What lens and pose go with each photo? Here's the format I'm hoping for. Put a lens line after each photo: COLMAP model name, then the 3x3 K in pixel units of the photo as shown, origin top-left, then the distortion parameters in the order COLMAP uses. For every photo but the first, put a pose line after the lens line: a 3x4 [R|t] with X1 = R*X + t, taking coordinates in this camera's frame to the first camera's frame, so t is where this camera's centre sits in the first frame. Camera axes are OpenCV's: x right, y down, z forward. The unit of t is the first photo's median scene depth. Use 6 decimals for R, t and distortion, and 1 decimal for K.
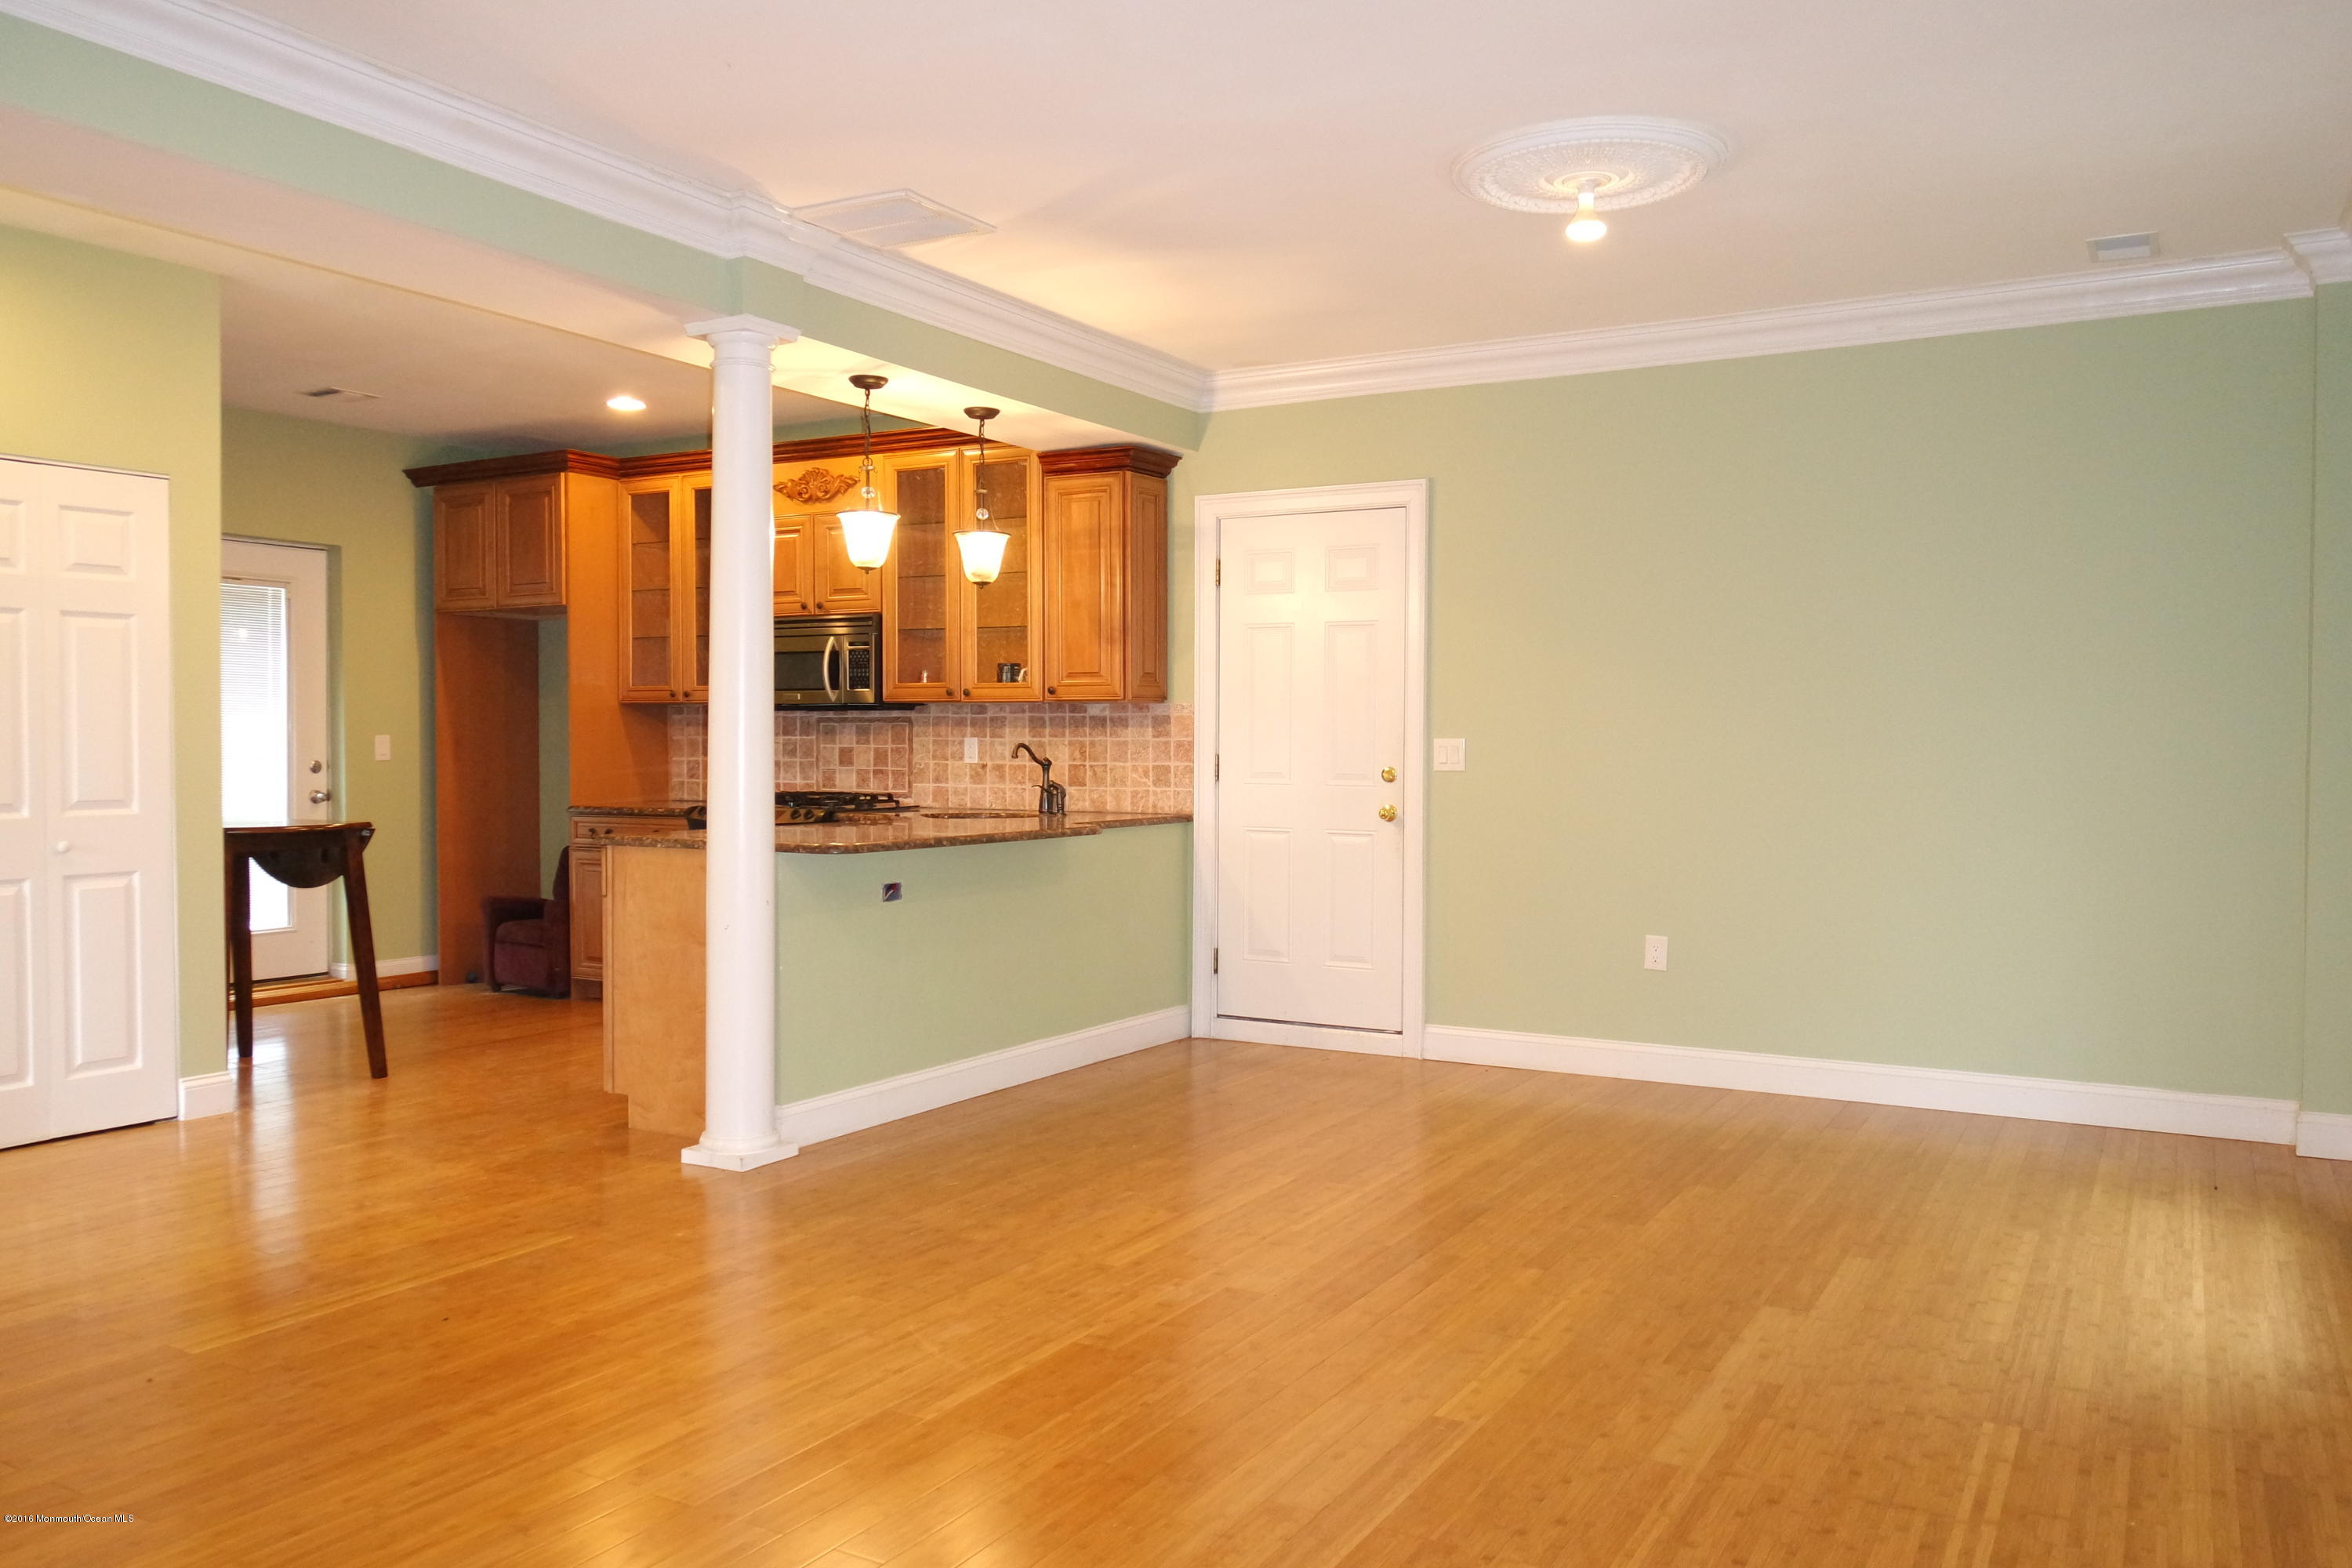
lens RADIAL K [[1790.8, 0, 1174.3], [0, 1790.8, 777.6], [0, 0, 1]] dist [-0.009012, 0.002278]
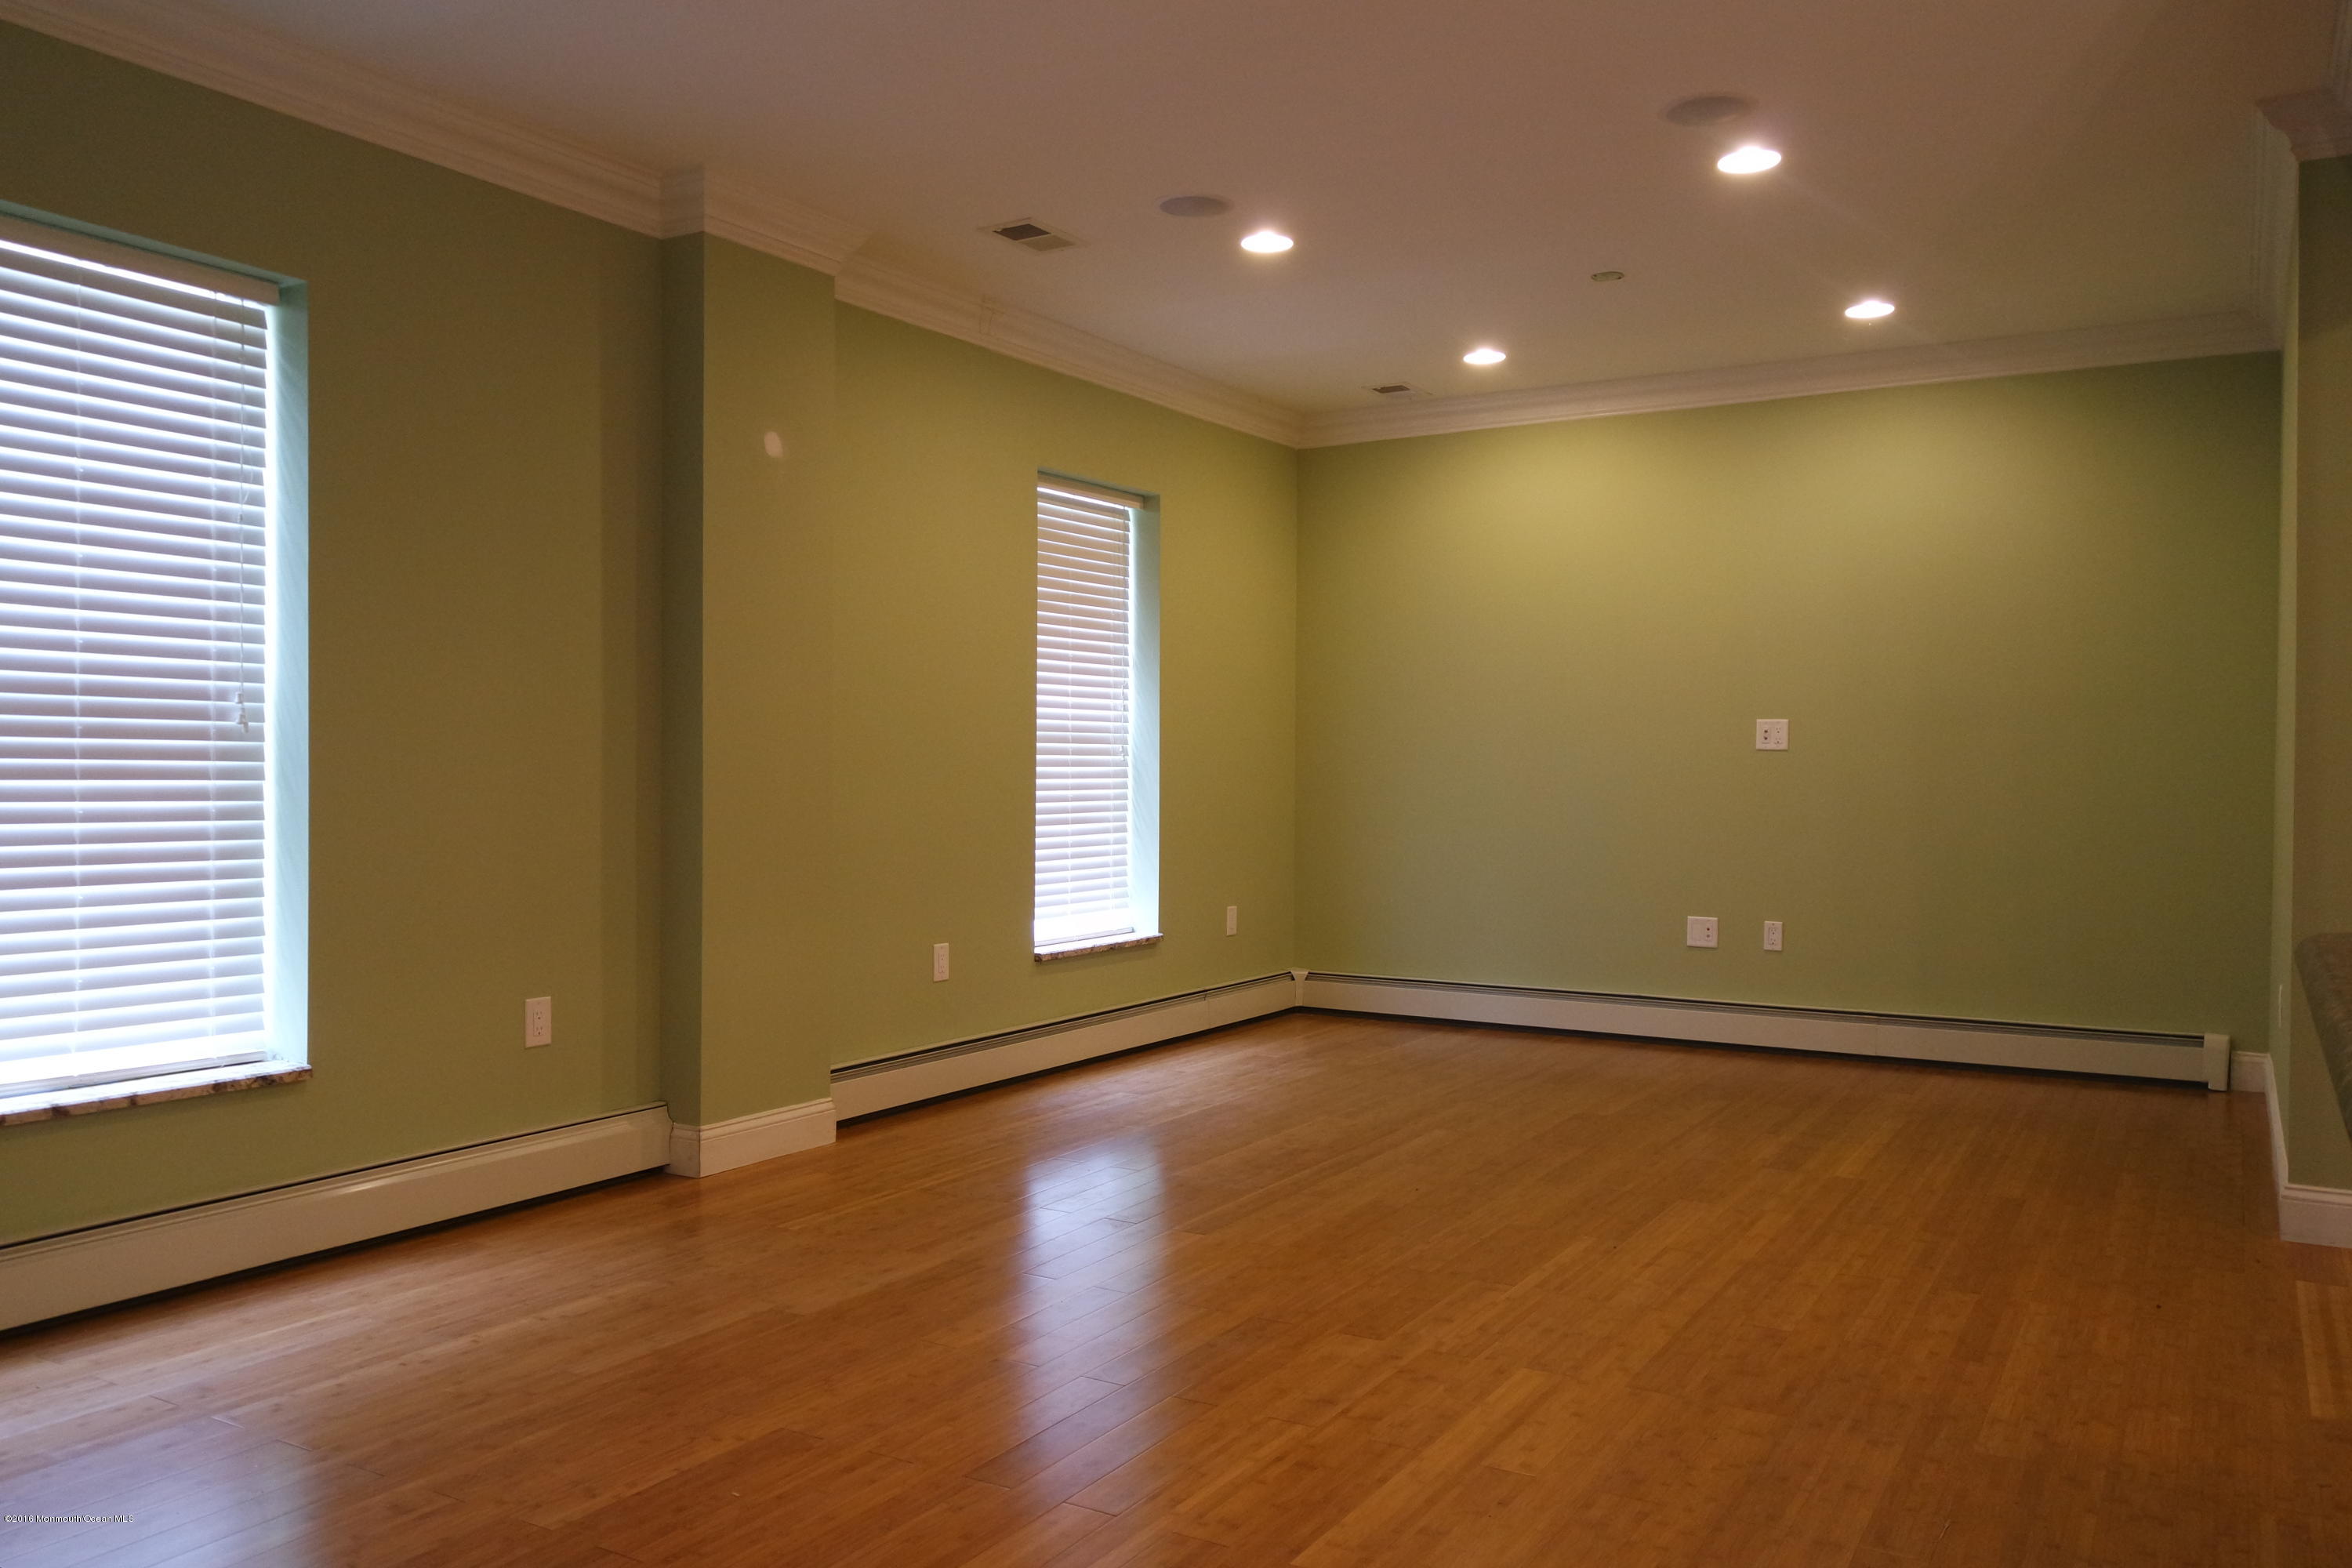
lens RADIAL K [[1790.8, 0, 1176.4], [0, 1790.8, 781.2], [0, 0, 1]] dist [-0.009012, 0.002278]
pose [[-0.999792, -0.006531, 0.019318, 0.118122], [-0.005874, 0.999409, 0.033859, -0.018446], [-0.019528, 0.033739, -0.999240, 1.922814]]
